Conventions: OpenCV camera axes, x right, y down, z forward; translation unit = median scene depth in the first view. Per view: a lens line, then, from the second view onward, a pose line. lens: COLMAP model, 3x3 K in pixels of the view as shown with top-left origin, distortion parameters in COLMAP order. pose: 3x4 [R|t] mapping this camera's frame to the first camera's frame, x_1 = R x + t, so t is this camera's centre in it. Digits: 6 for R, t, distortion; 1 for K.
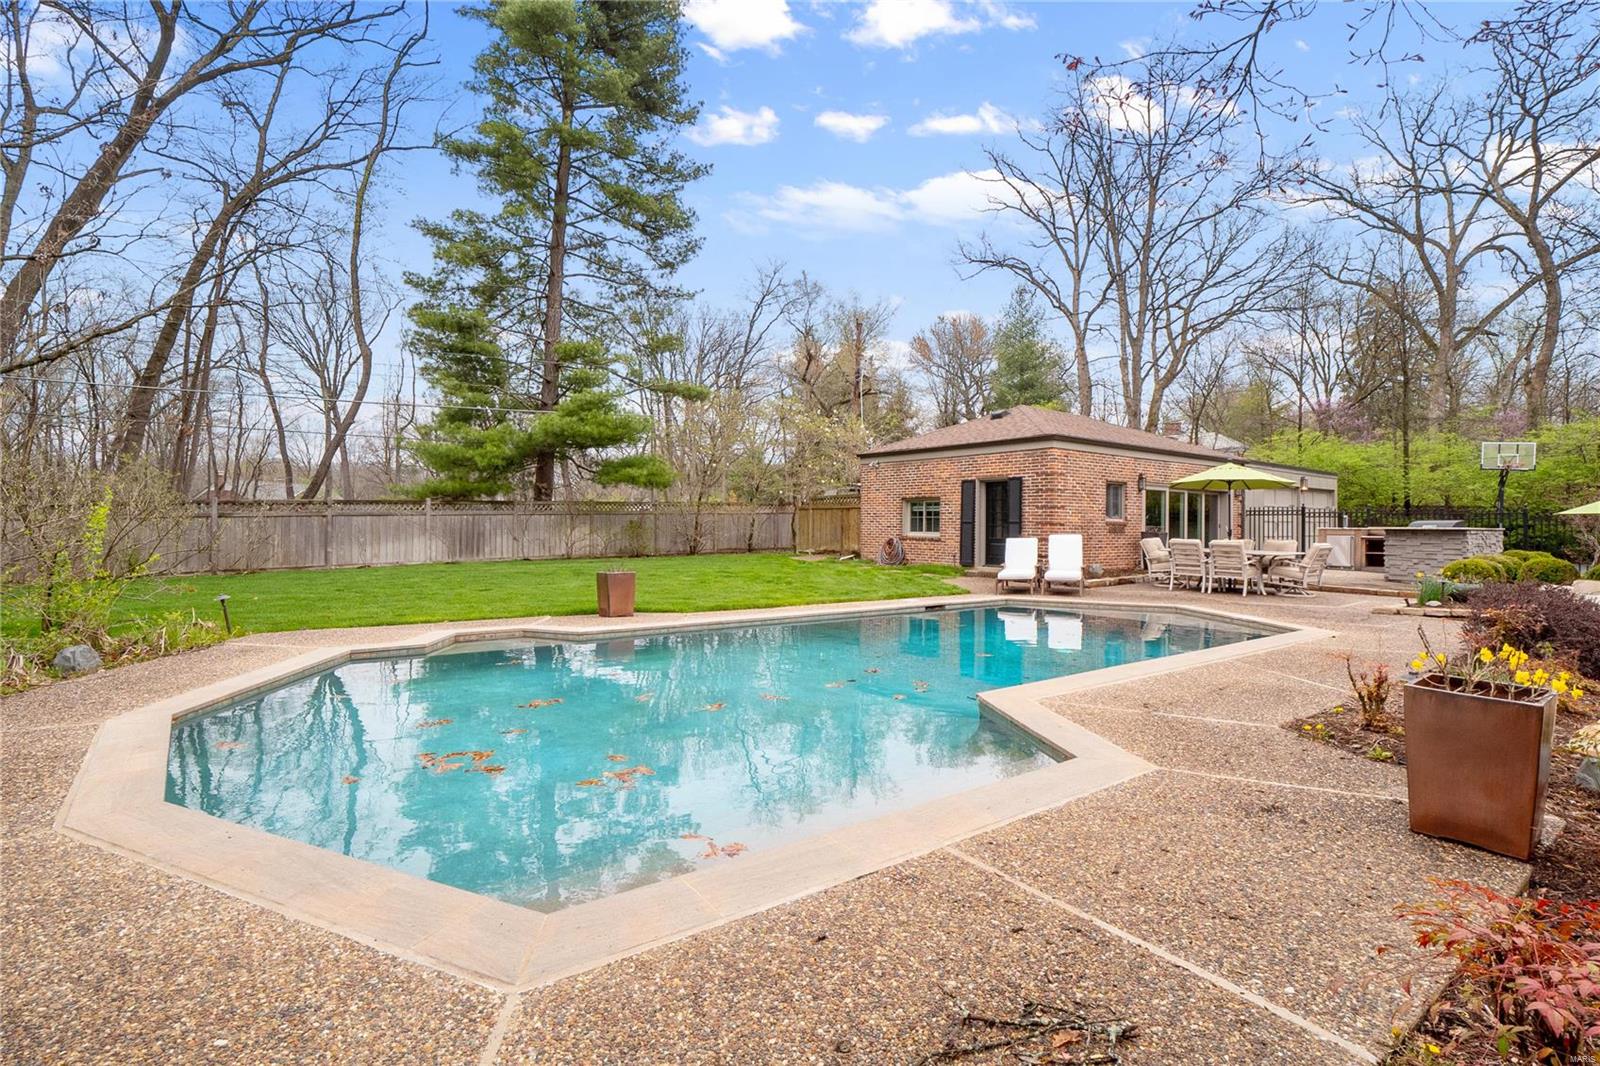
lens RADIAL K [[745.2, 0, 790.8], [0, 745.2, 525.7], [0, 0, 1]] dist [-0.010573, -0.001193]
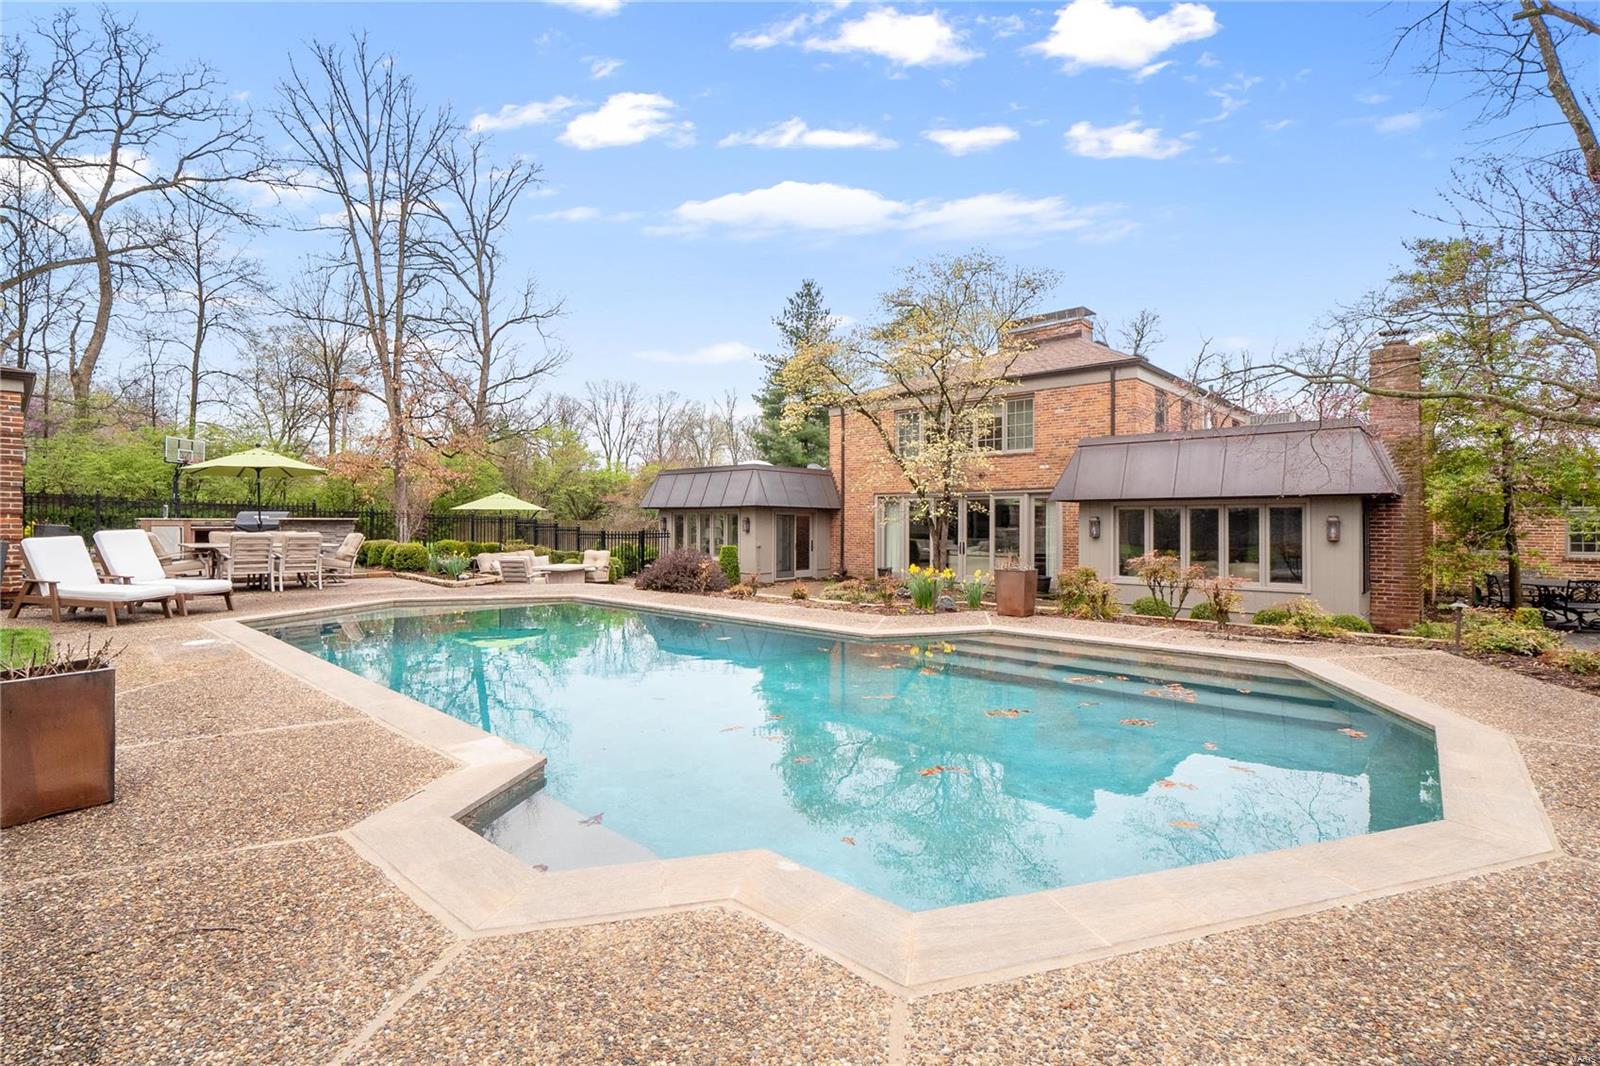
lens RADIAL K [[745.2, 0, 799.1], [0, 745.2, 525.8], [0, 0, 1]] dist [-0.010573, -0.001193]
pose [[-0.199235, -0.012094, 0.979877, -0.315154], [-0.001957, 0.999927, 0.011943, -0.001077], [-0.979950, 0.000462, -0.199244, 0.393126]]
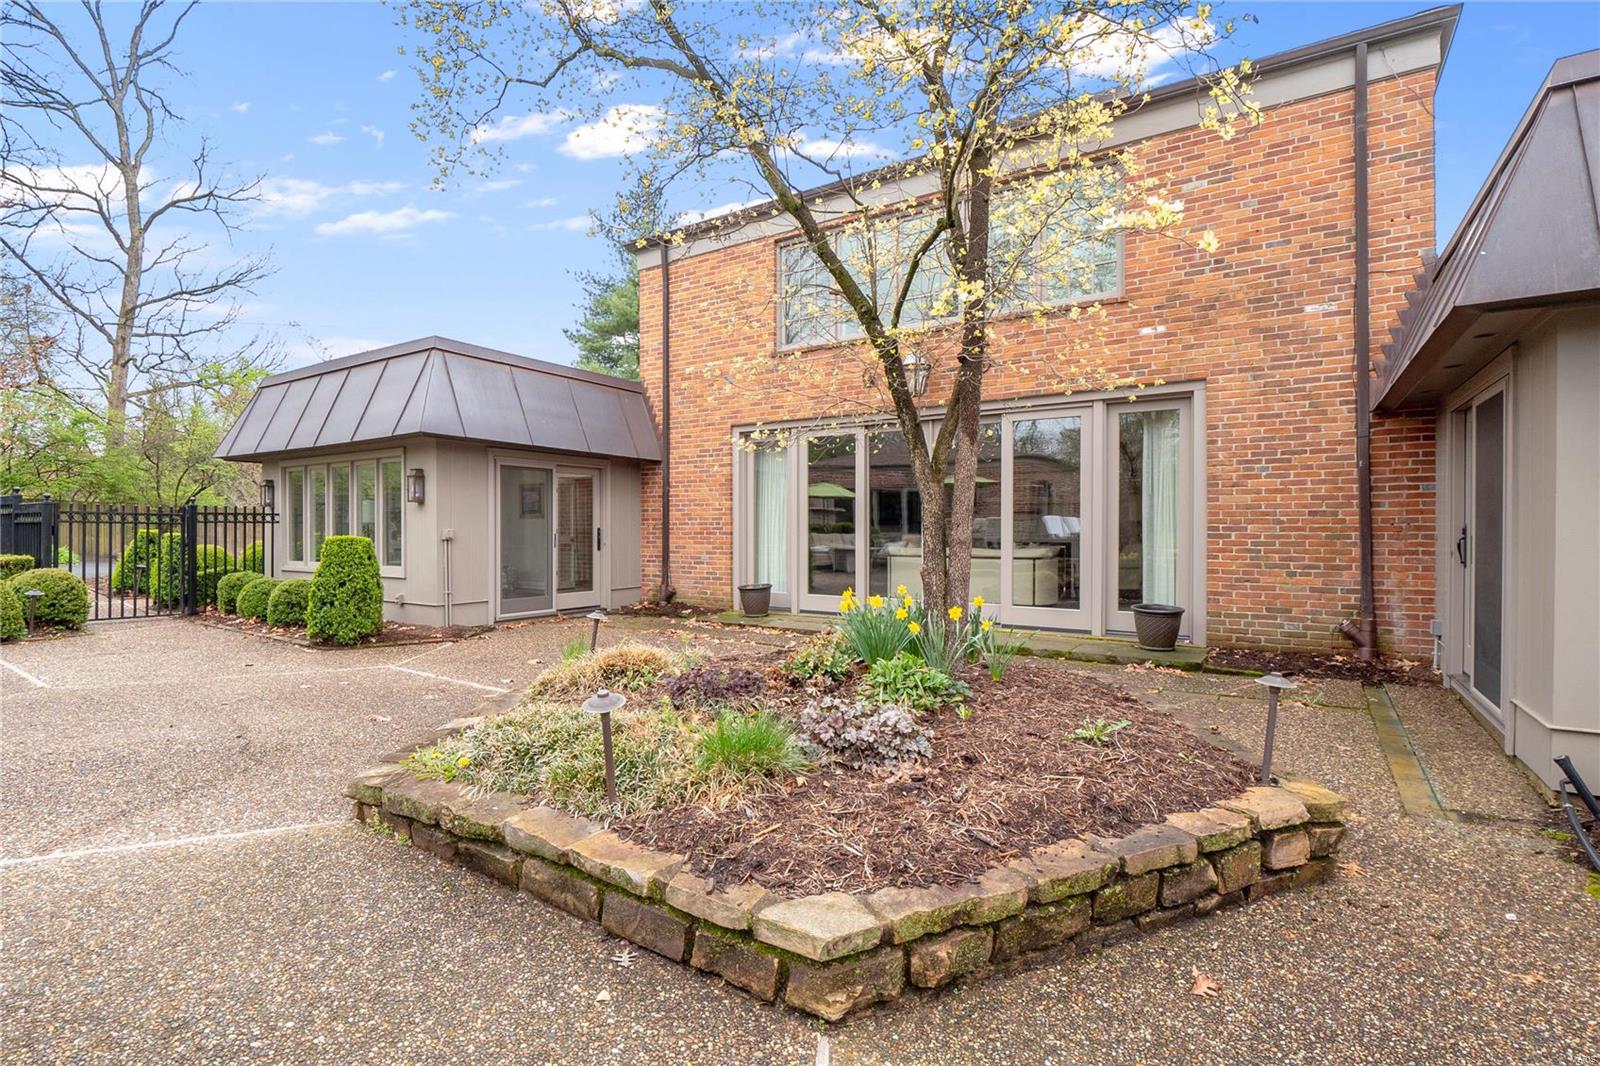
lens RADIAL K [[745.2, 0, 797.0], [0, 745.2, 529.7], [0, 0, 1]] dist [-0.010573, -0.001193]
pose [[-0.364488, -0.005964, 0.931189, 0.281353], [-0.001006, 0.999981, 0.006011, 0.034311], [-0.931207, 0.001255, -0.364487, 0.199531]]
